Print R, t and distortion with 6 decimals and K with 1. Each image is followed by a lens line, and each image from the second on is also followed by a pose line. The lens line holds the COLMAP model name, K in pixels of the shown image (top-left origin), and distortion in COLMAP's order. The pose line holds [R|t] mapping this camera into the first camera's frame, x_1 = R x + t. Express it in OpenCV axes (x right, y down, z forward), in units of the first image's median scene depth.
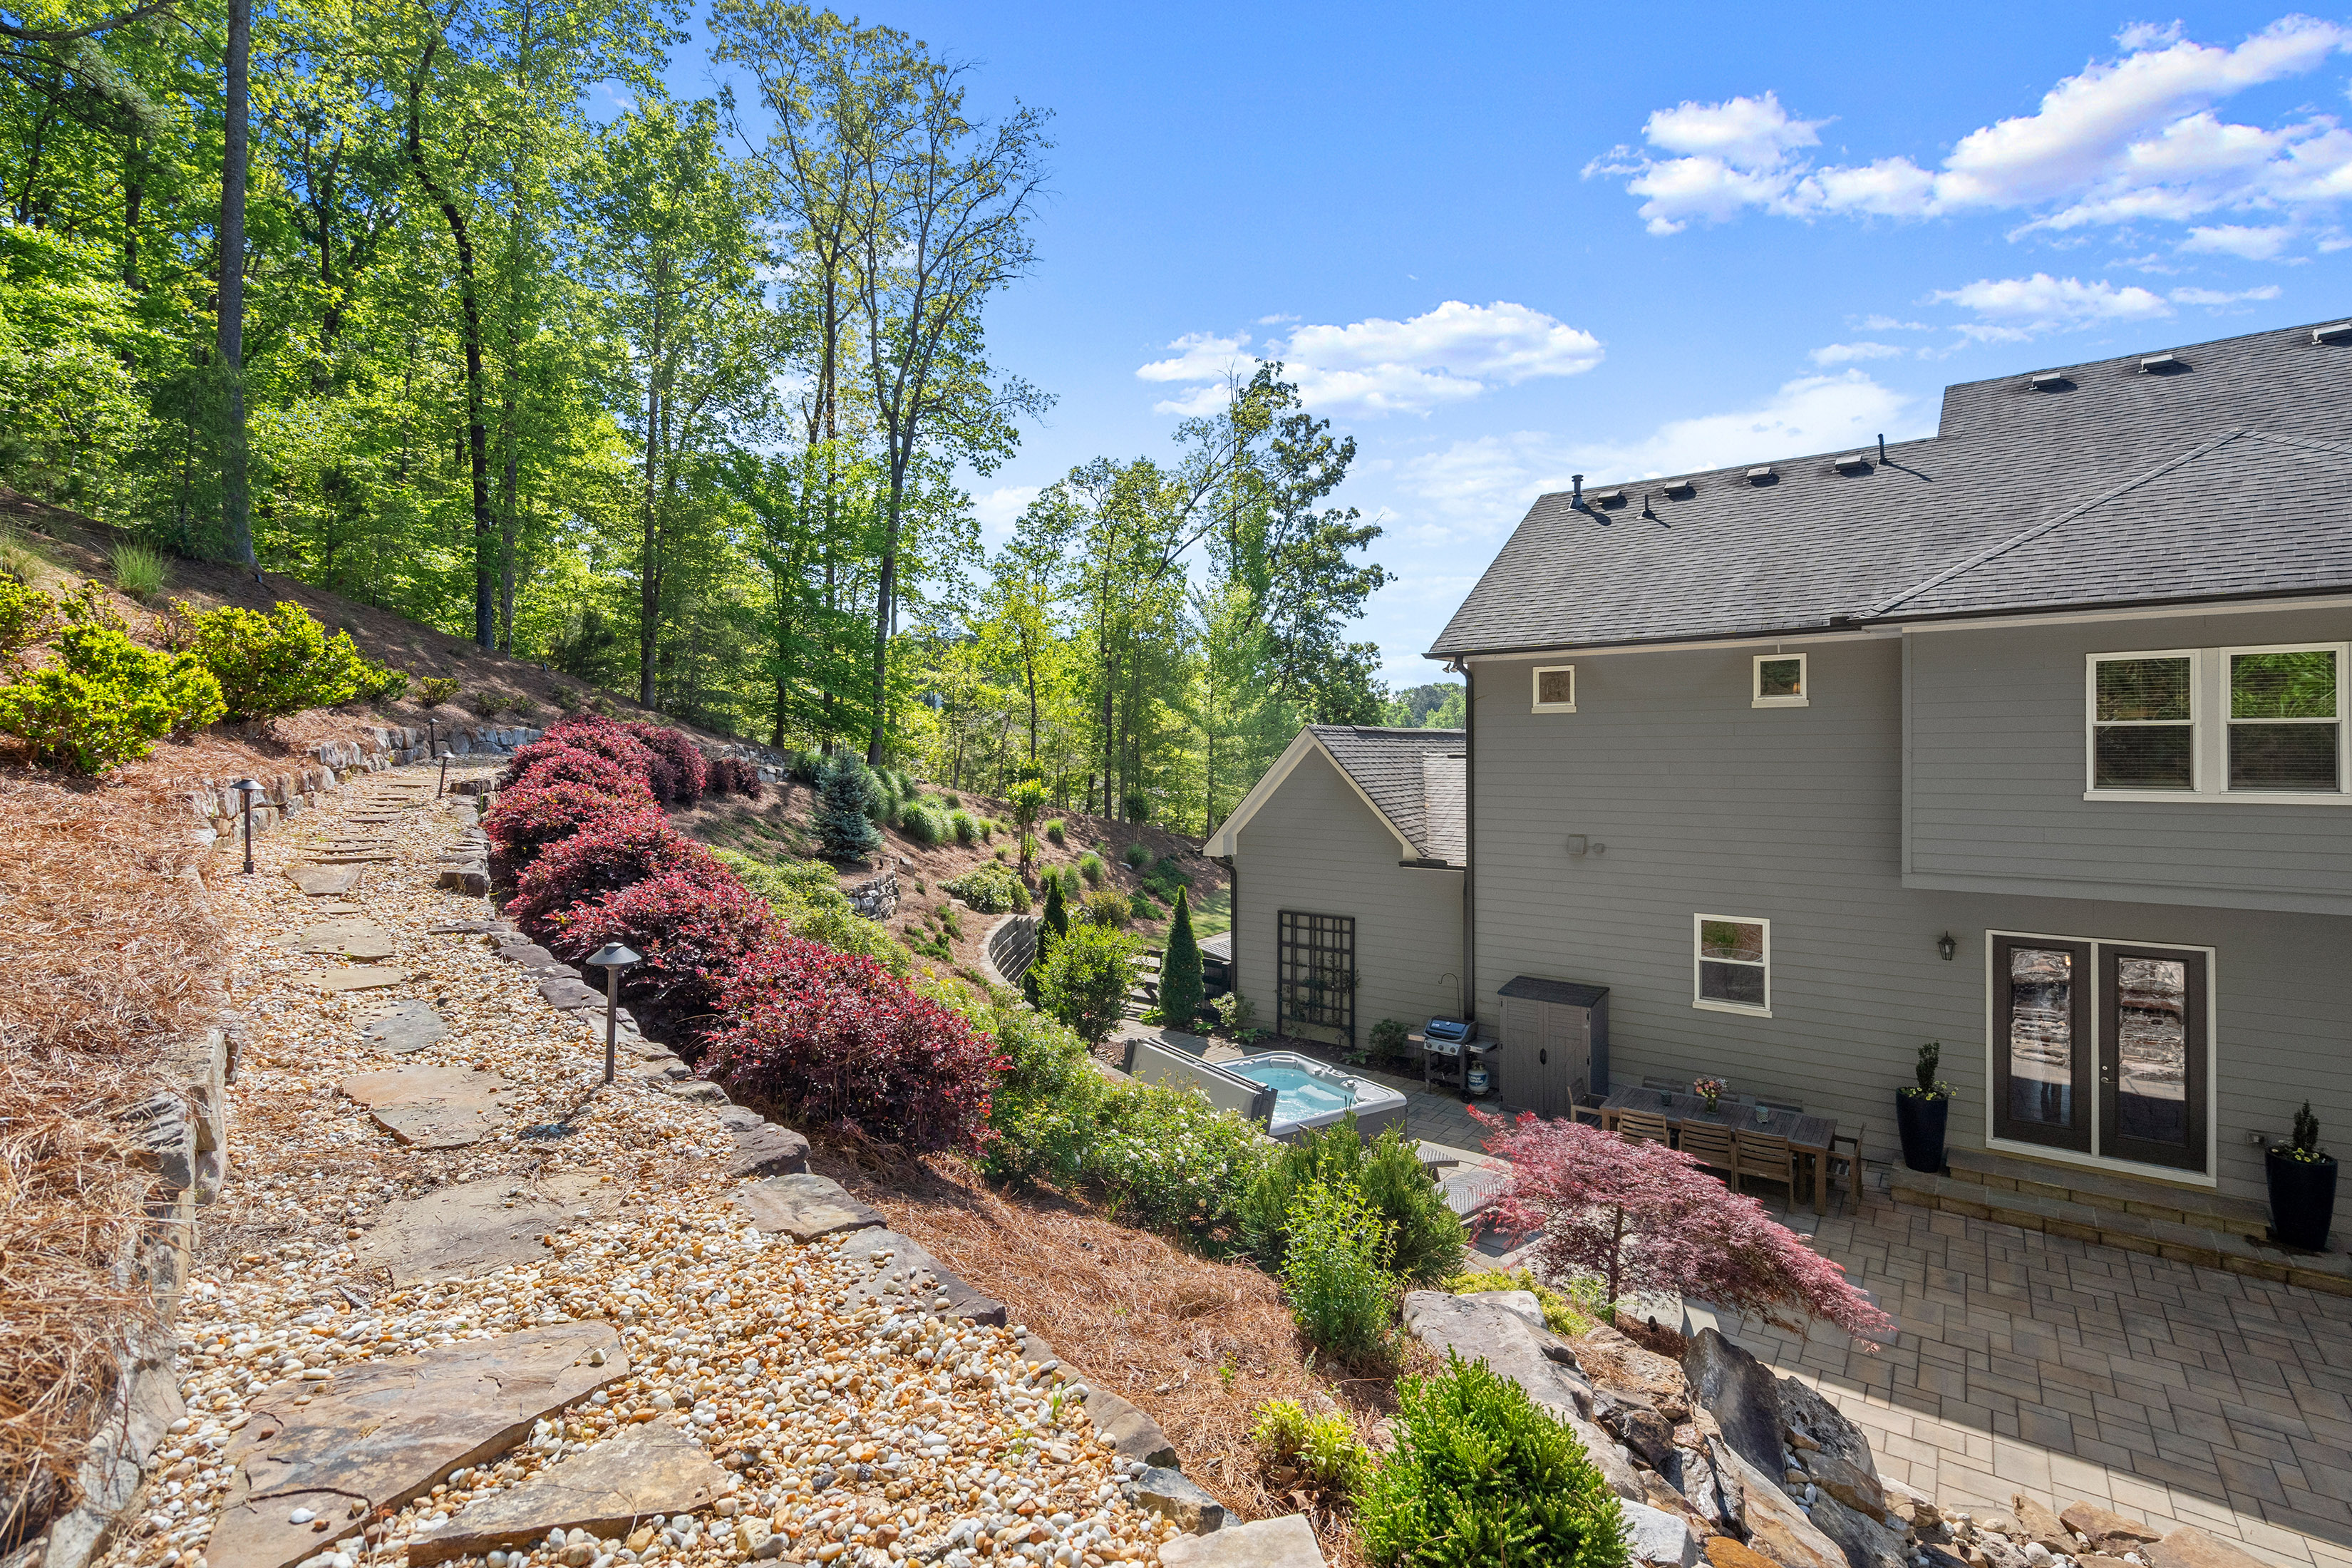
lens RADIAL K [[1098.9, 0, 1180.0], [0, 1098.9, 772.2], [0, 0, 1]] dist [-0.003893, -0.000597]
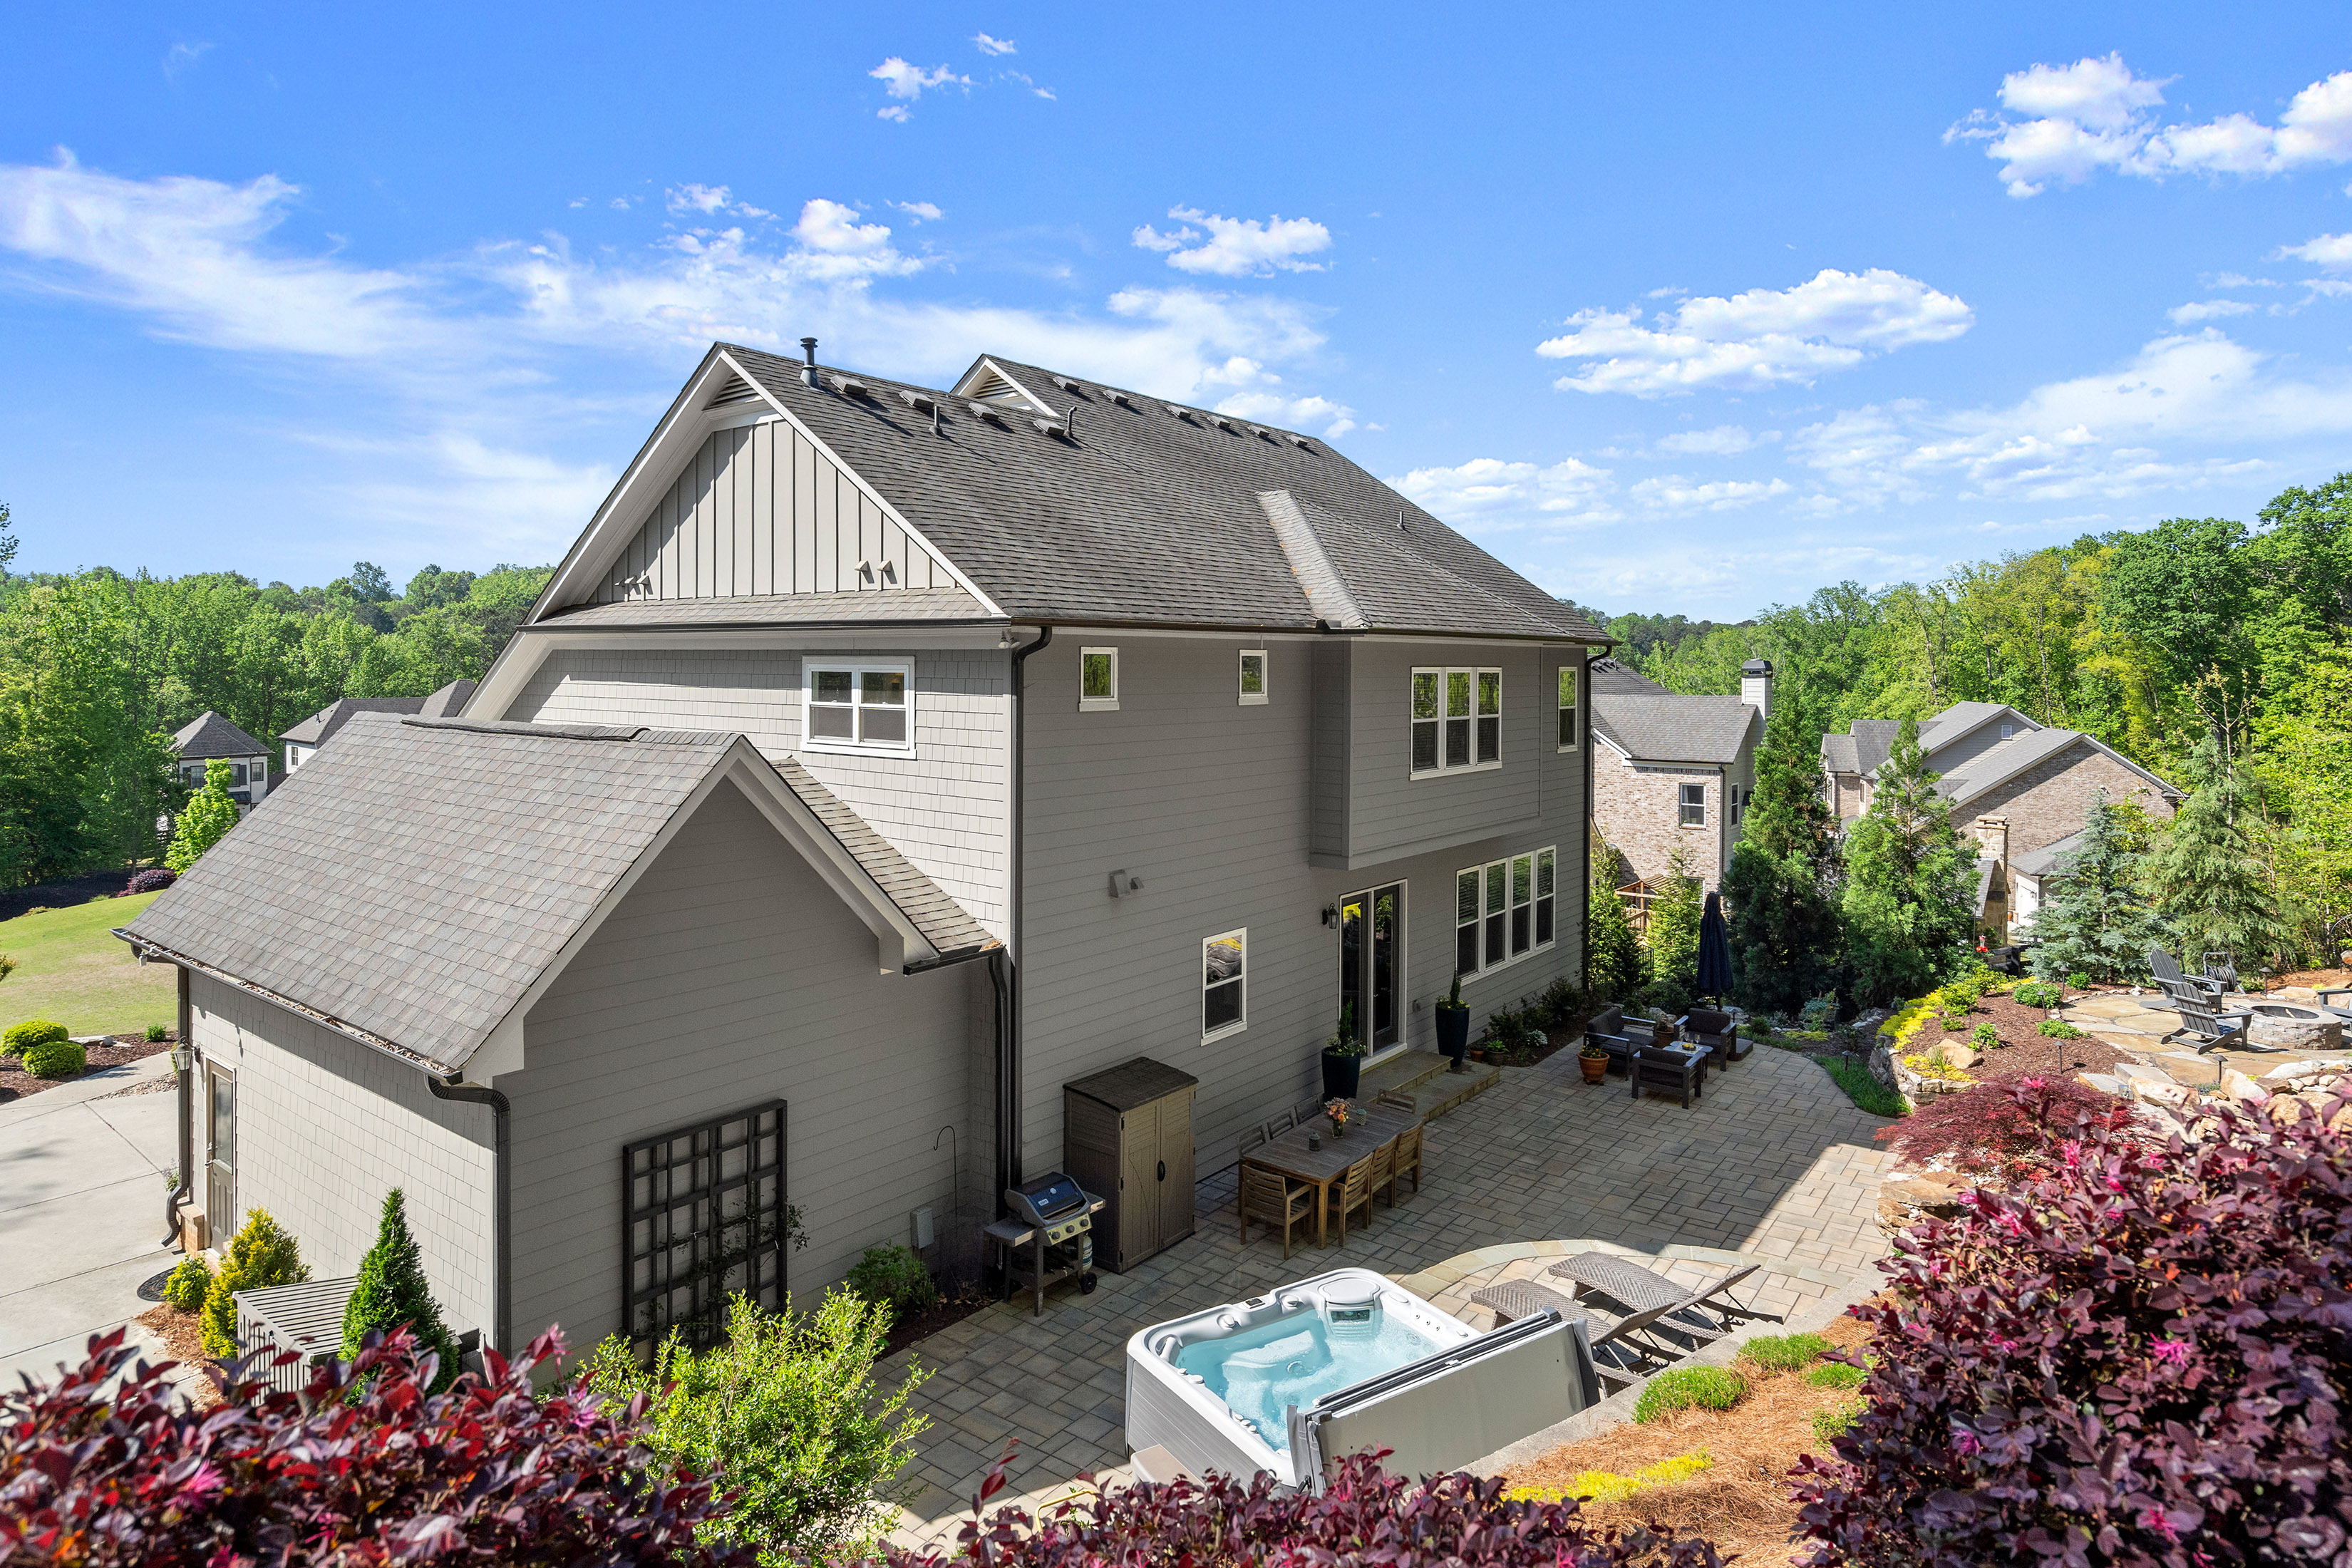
lens RADIAL K [[1360.6, 0, 1177.9], [0, 1360.6, 706.5], [0, 0, 1]] dist [-0.002443, -0.000217]
pose [[-0.017950, -0.023360, 0.999566, -0.540229], [0.016576, 0.999583, 0.023658, -0.073317], [-0.999701, 0.016993, -0.017556, 0.911692]]
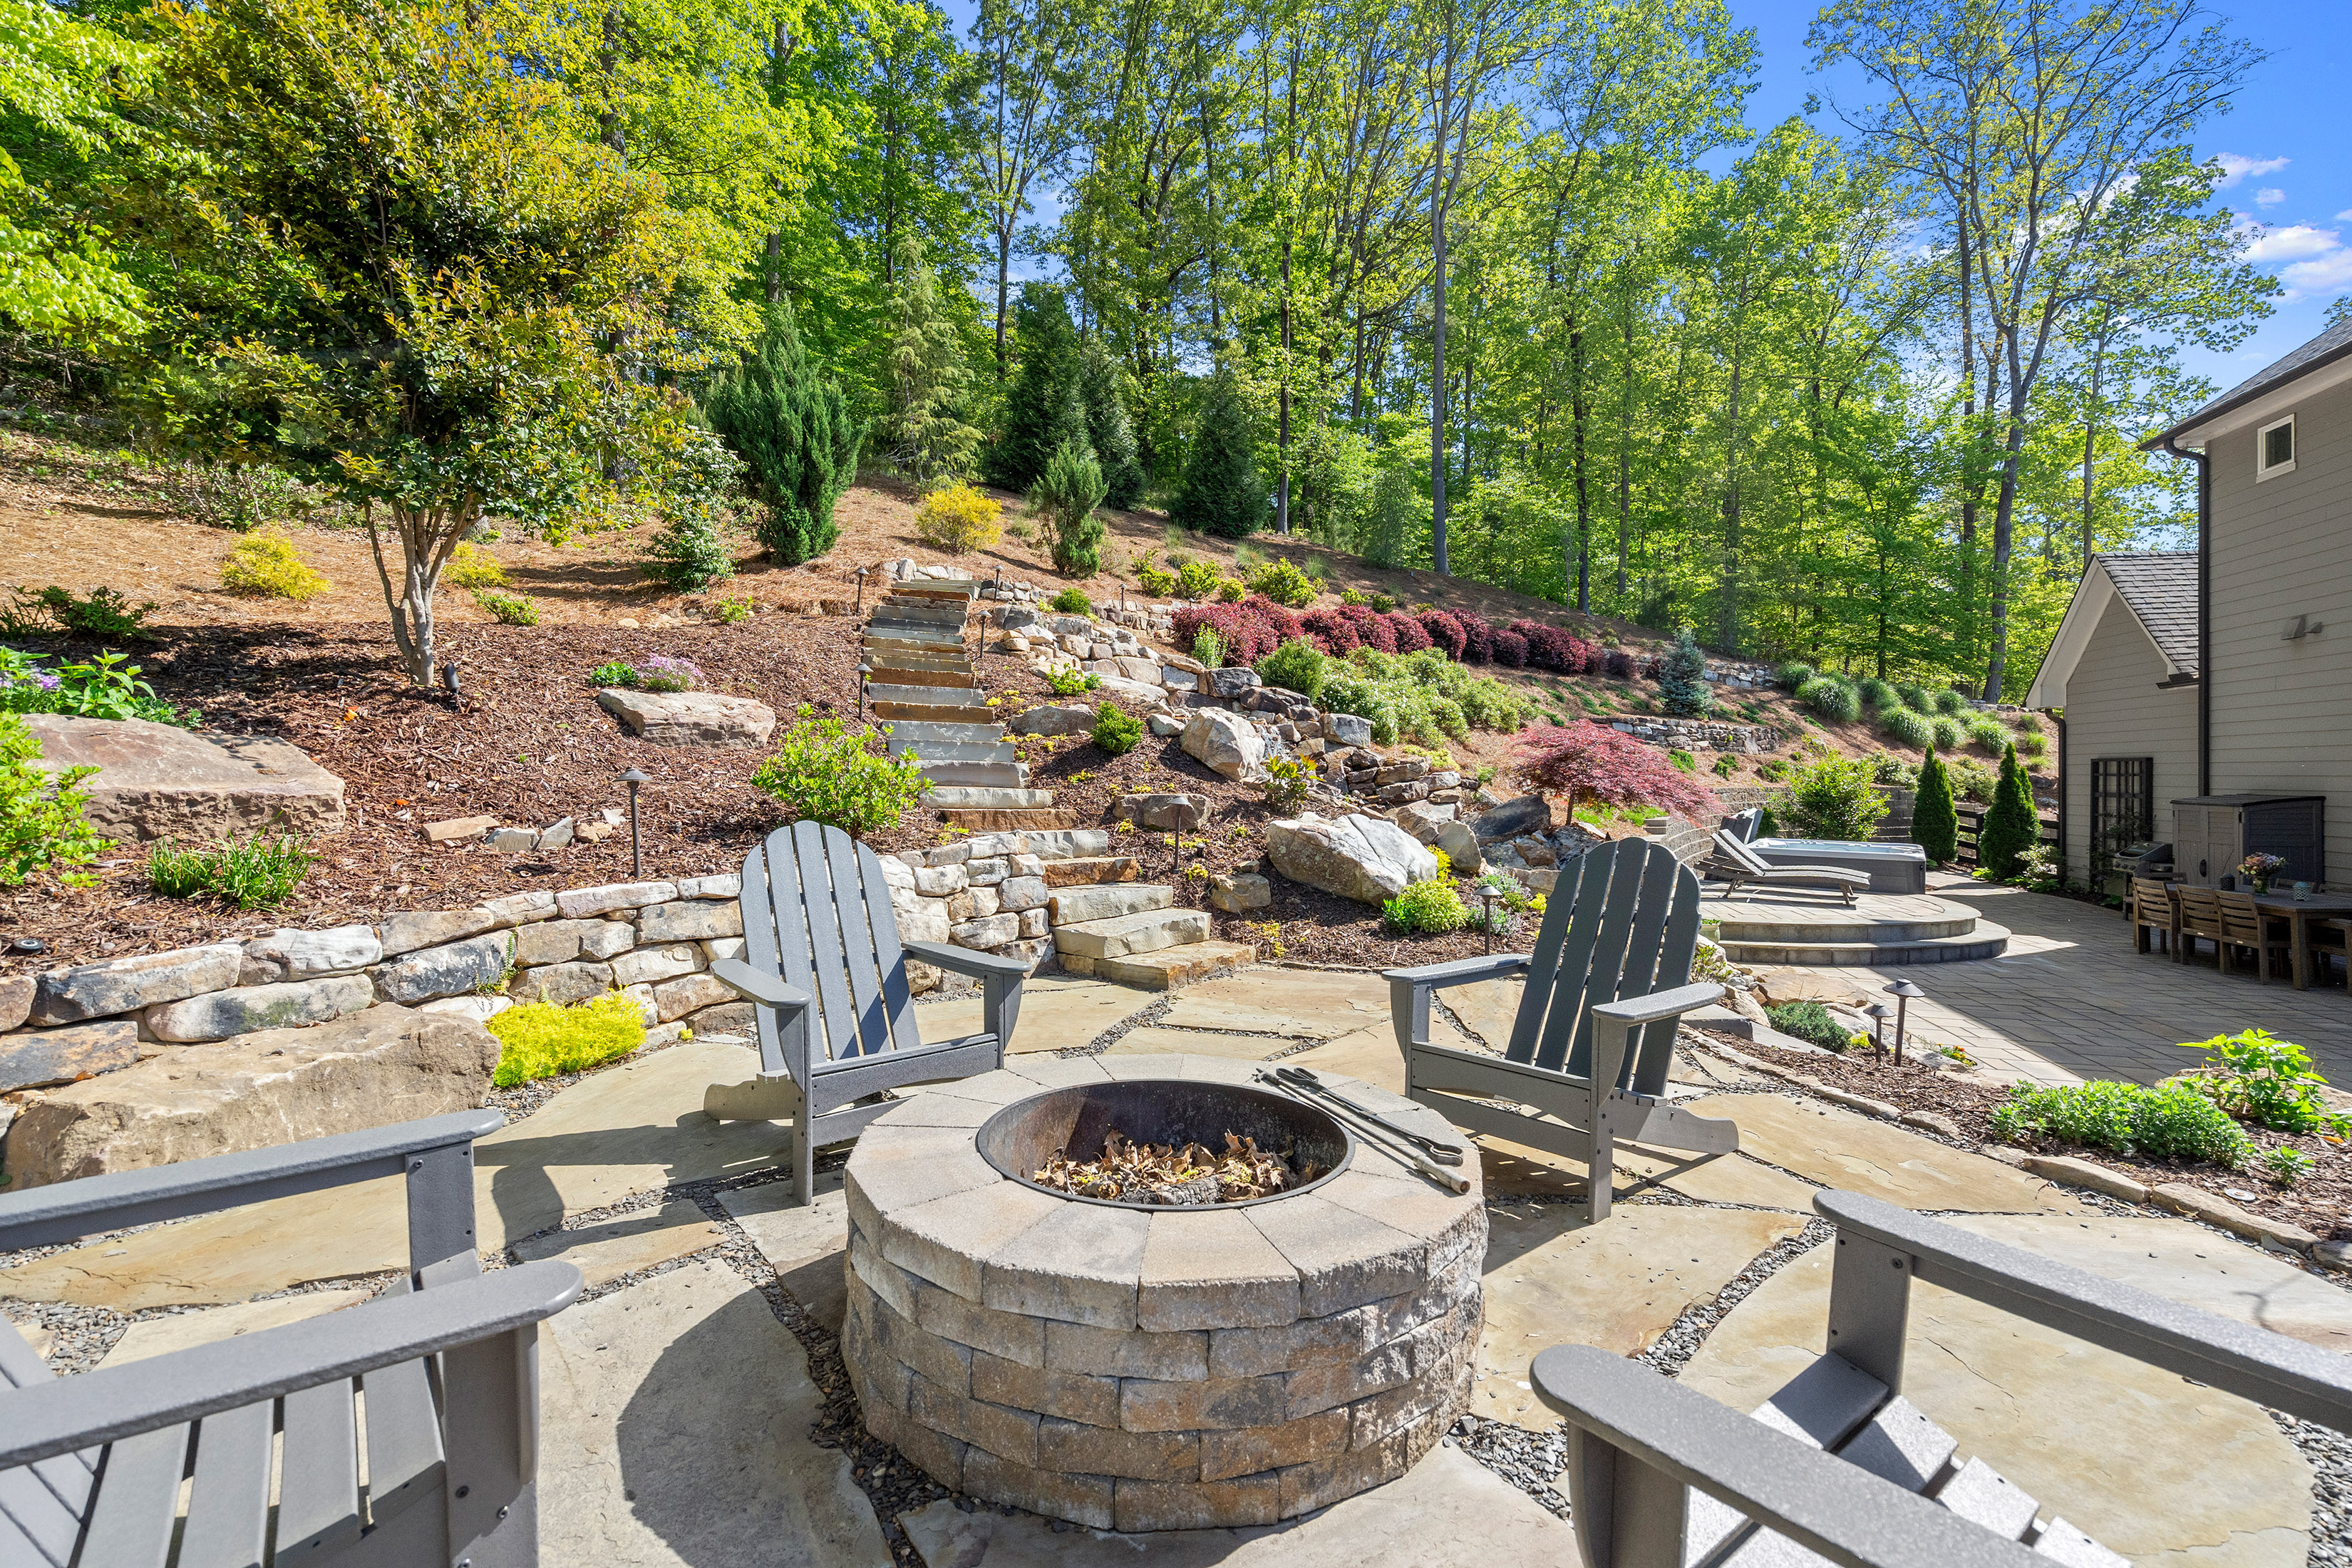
lens RADIAL K [[1098.9, 0, 1180.0], [0, 1098.9, 772.2], [0, 0, 1]] dist [-0.003893, -0.000597]
pose [[0.424016, 0.003870, -0.905646, 0.710030], [-0.017348, 0.999842, -0.003850, 0.181707], [0.905488, 0.017343, 0.424017, -0.109934]]
